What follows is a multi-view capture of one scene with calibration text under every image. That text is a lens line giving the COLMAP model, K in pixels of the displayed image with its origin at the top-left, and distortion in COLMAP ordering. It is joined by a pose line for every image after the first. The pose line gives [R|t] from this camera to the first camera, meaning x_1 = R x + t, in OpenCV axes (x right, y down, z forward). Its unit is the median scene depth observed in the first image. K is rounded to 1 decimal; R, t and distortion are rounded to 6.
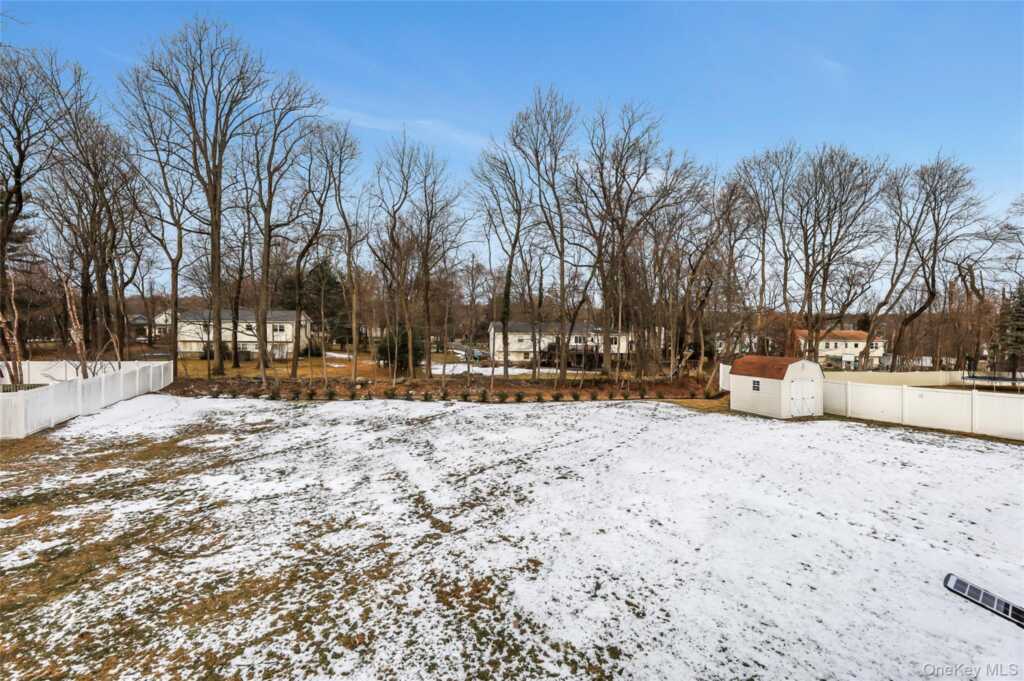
lens RADIAL K [[424.1, 0, 514.3], [0, 424.1, 326.2], [0, 0, 1]] dist [-0.000912, -0.000268]
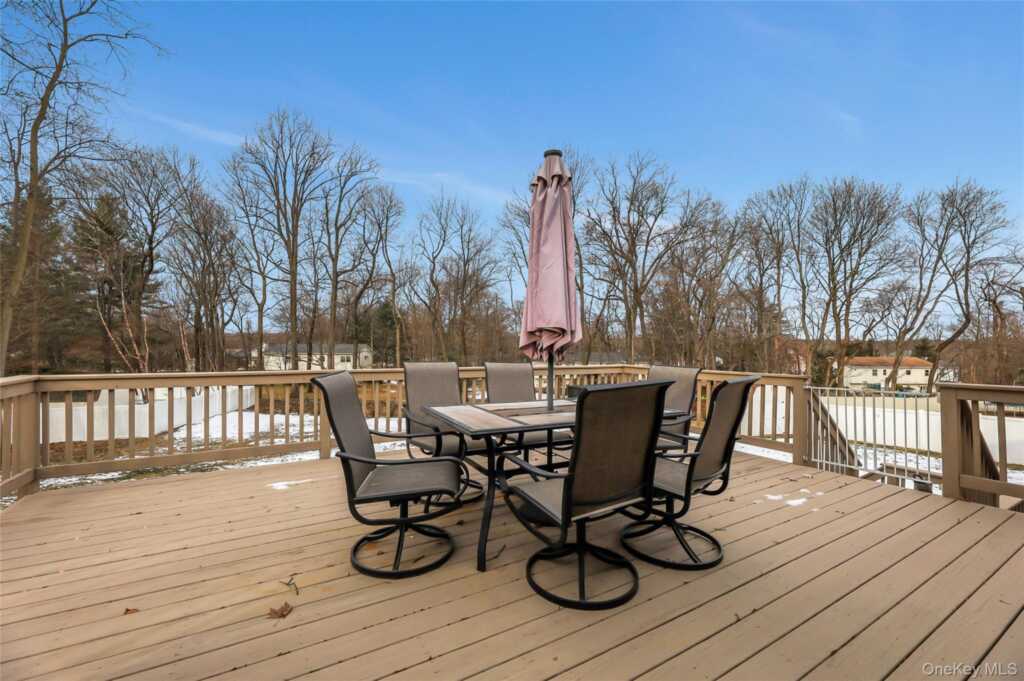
lens RADIAL K [[411.9, 0, 523.3], [0, 411.9, 345.7], [0, 0, 1]] dist [-0.001622, -0.000153]
pose [[0.991700, -0.011825, -0.128031, 0.100554], [0.008483, 0.999610, -0.026610, 0.003308], [0.128296, 0.025303, 0.991413, -0.081286]]
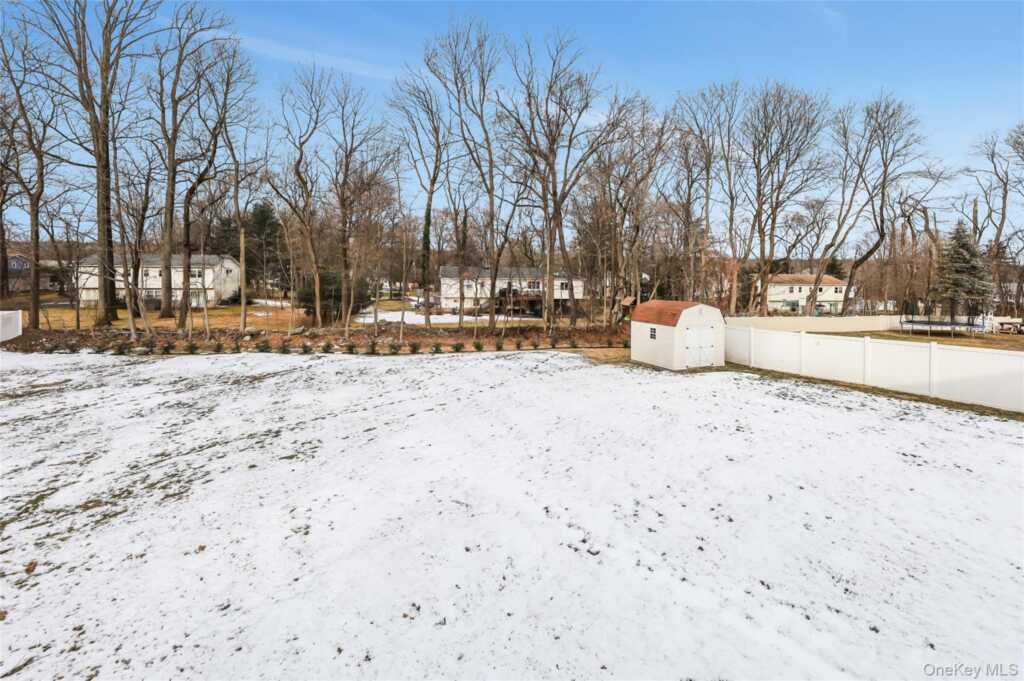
lens RADIAL K [[430.9, 0, 528.3], [0, 430.9, 279.5], [0, 0, 1]] dist [-0.001251, -0.000279]
pose [[0.999027, -0.004051, 0.043917, 0.154639], [0.003348, 0.999865, 0.016059, 0.005654], [-0.043976, -0.015896, 0.998906, 0.057930]]
